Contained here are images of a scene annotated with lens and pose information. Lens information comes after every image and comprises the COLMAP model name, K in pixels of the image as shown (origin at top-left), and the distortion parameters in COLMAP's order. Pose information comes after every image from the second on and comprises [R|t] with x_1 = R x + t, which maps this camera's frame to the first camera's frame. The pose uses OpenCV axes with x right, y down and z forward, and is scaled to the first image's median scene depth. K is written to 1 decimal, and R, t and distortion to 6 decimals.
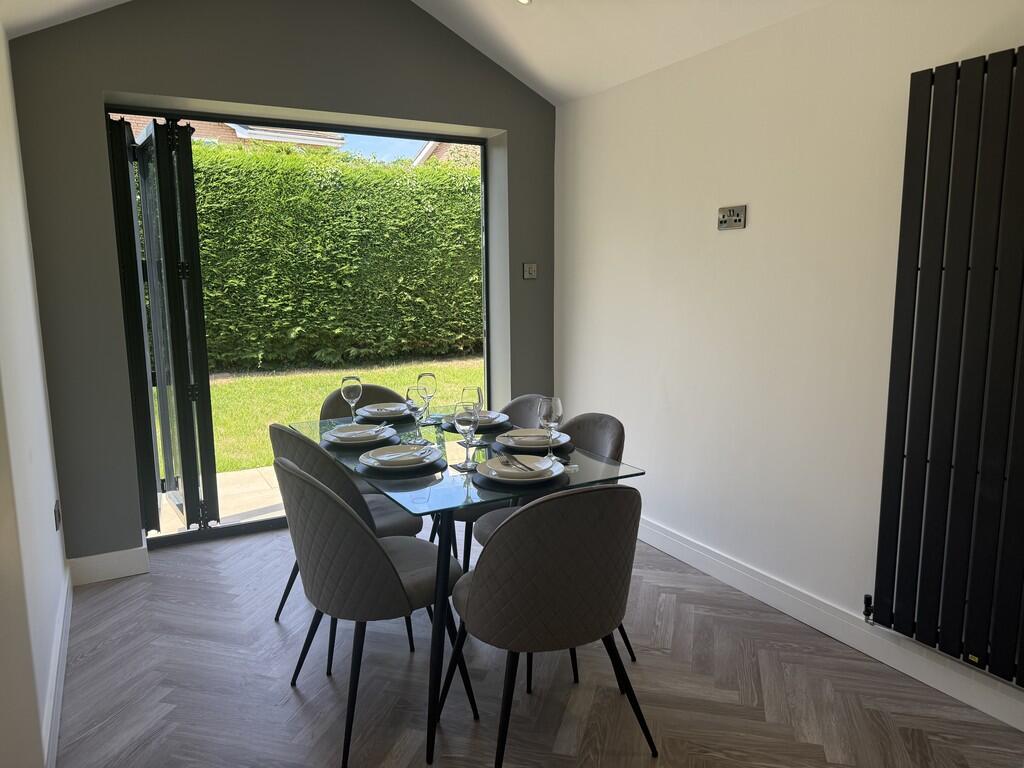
lens RADIAL K [[732.2, 0, 512.0], [0, 732.2, 384.0], [0, 0, 1]] dist [0.044697, -0.134241]
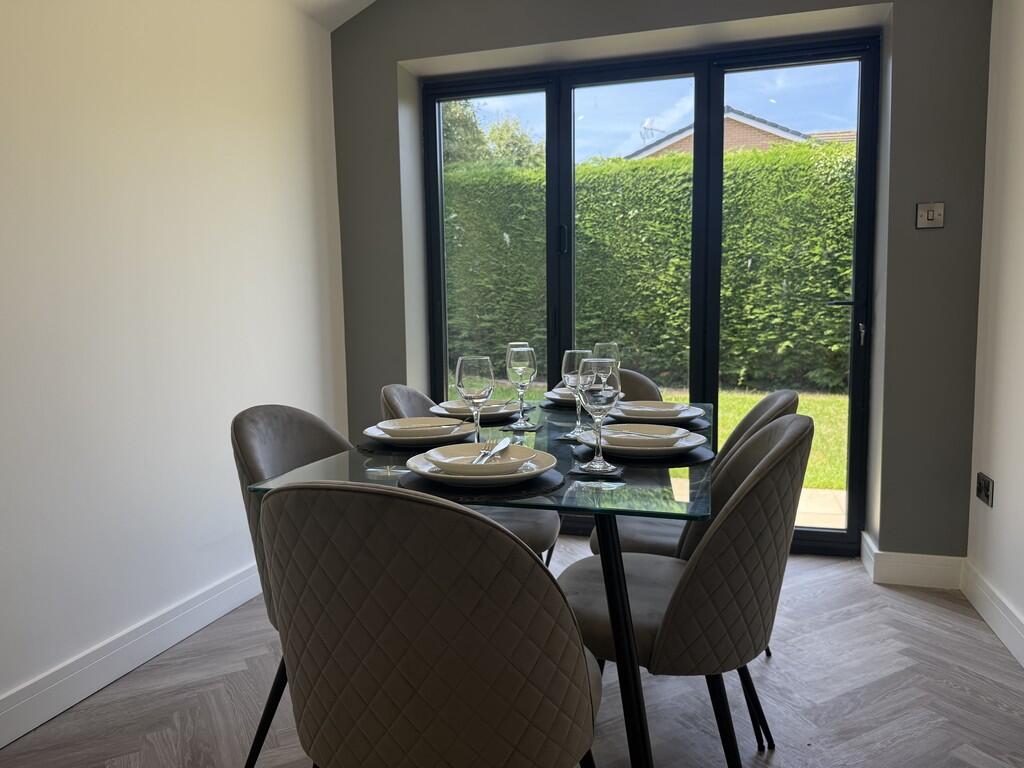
lens RADIAL K [[732.2, 0, 512.0], [0, 732.2, 384.0], [0, 0, 1]] dist [0.044697, -0.134241]
pose [[0.686141, 0.058346, -0.725125, 0.123522], [-0.098998, 0.994995, -0.013615, 0.017363], [0.720702, 0.081127, 0.688482, 0.164657]]
